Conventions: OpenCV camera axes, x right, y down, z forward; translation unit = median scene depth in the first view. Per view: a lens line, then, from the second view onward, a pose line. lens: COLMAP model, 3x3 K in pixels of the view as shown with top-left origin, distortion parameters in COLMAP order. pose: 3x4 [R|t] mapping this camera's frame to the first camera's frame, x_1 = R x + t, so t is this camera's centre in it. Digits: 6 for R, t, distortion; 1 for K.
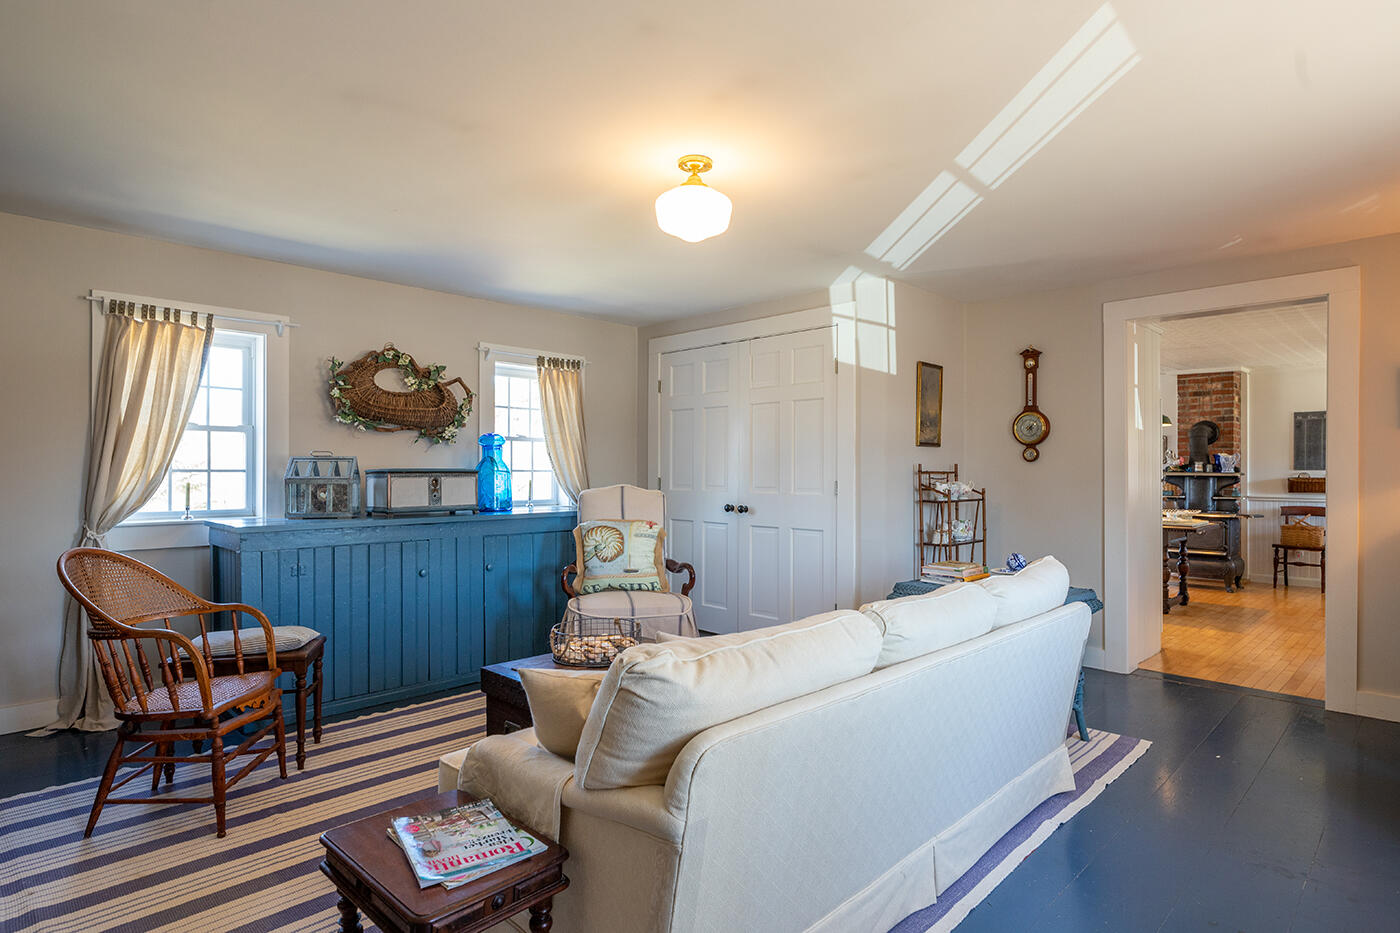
lens RADIAL K [[750.1, 0, 700.0], [0, 750.1, 466.5], [0, 0, 1]] dist [0.000935, 0.000135]
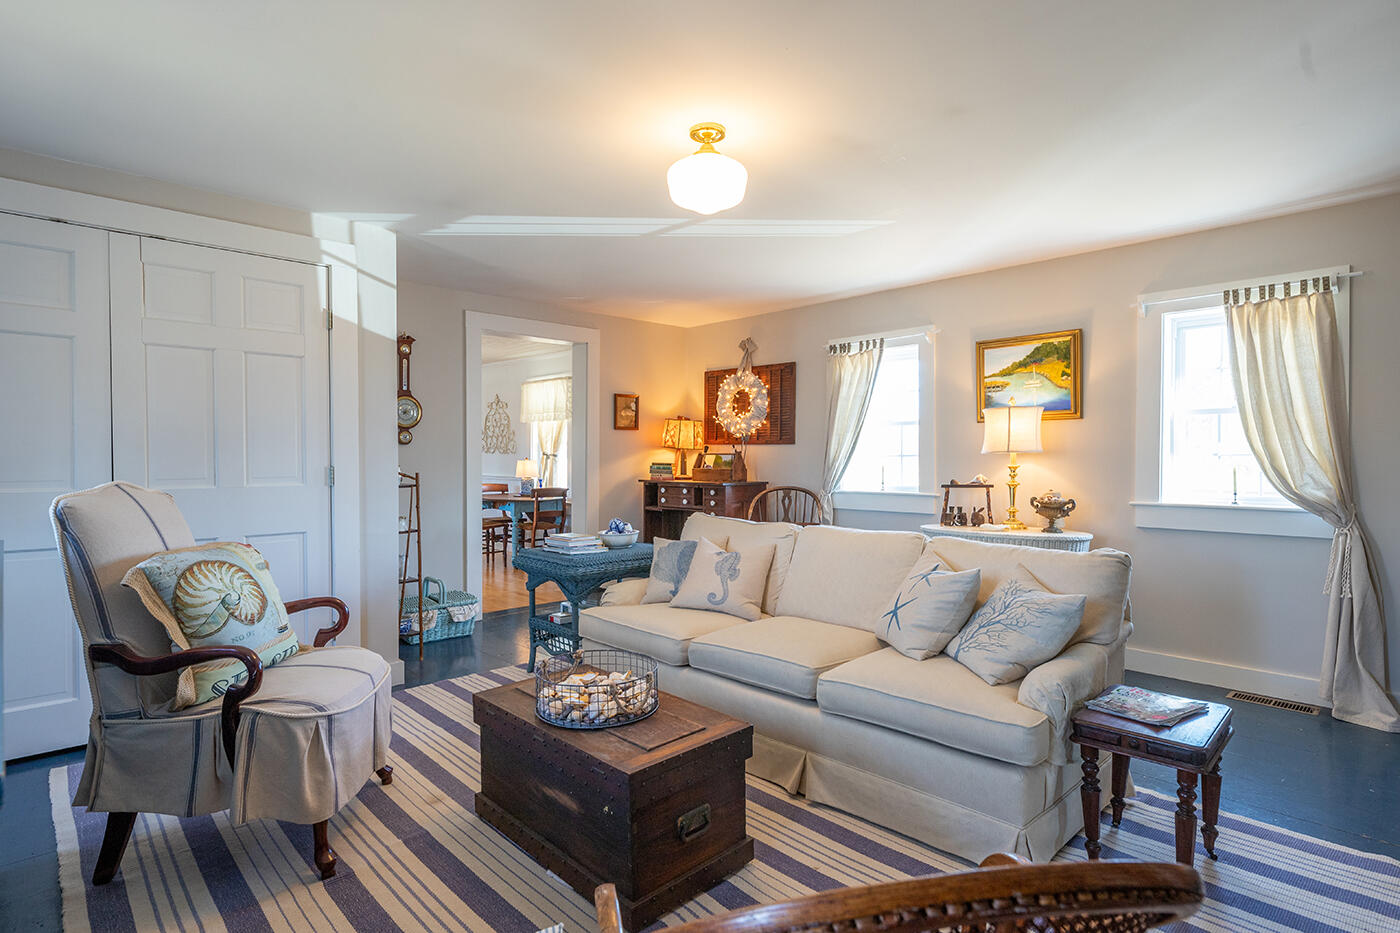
lens RADIAL K [[716.3, 0, 700.0], [0, 716.3, 466.5], [0, 0, 1]] dist [-0.000481, -0.000010]
pose [[0.020765, -0.018323, 0.999616, -0.637906], [-0.005992, 0.999812, 0.018451, 0.003732], [-0.999766, -0.006373, 0.020651, 0.680547]]
